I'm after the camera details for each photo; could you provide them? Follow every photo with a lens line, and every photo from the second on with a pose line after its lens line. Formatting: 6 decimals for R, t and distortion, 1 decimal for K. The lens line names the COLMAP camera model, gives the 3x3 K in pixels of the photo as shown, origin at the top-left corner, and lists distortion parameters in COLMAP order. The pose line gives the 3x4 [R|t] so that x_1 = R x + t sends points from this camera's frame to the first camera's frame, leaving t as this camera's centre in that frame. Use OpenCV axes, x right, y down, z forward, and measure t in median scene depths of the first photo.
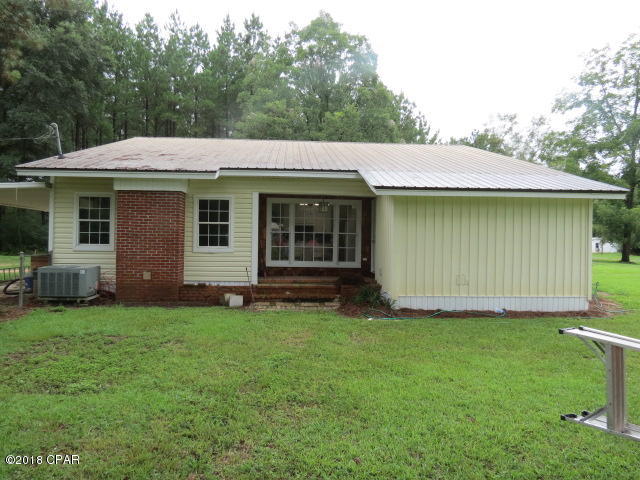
lens RADIAL K [[455.8, 0, 320.0], [0, 455.8, 240.0], [0, 0, 1]] dist [-0.021983, 0.005412]
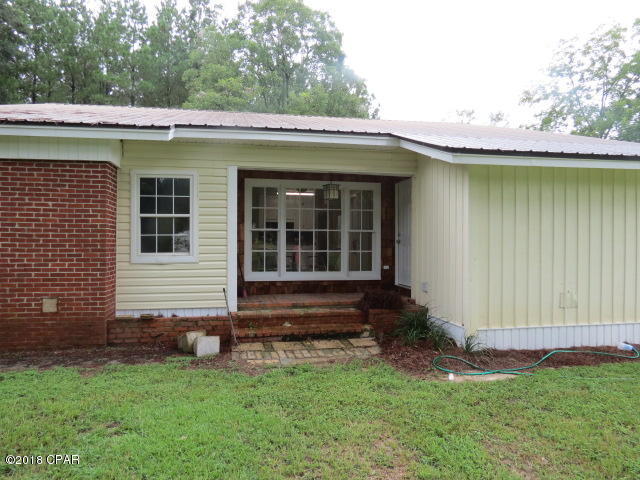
lens RADIAL K [[455.8, 0, 320.0], [0, 455.8, 240.0], [0, 0, 1]] dist [-0.021983, 0.005412]
pose [[0.992374, -0.012137, 0.122667, -0.088876], [0.012292, 0.999924, -0.000506, -0.000689], [-0.122652, 0.002010, 0.992448, 0.318337]]
